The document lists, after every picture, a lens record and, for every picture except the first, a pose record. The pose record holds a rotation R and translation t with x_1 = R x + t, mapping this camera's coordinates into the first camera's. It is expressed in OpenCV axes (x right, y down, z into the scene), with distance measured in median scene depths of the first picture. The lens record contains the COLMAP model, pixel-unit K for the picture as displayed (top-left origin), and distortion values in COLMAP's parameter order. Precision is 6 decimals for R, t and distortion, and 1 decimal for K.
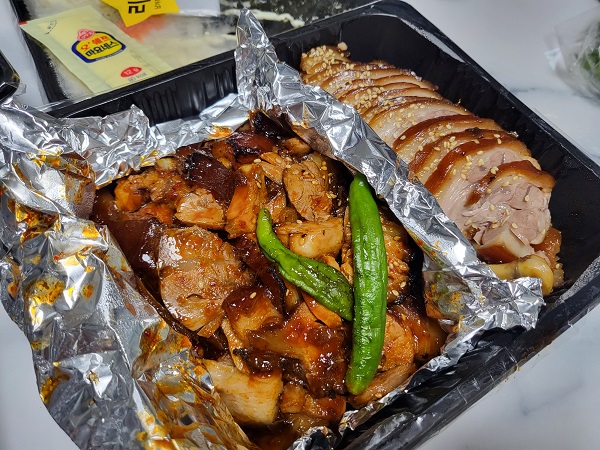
lens RADIAL K [[444.9, 0, 323.6], [0, 444.9, 223.7], [0, 0, 1]] dist [-0.033647, -0.001467]
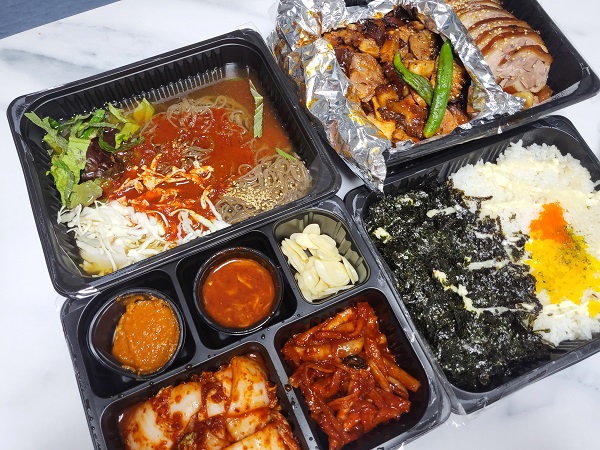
lens RADIAL K [[452.4, 0, 300.0], [0, 452.4, 225.0], [0, 0, 1]] dist [0.006423, 0.000326]
pose [[0.969997, 0.180653, -0.162698, -0.086430], [-0.156351, 0.976004, 0.151558, 0.514276], [0.186173, -0.121573, 0.974966, -1.287664]]
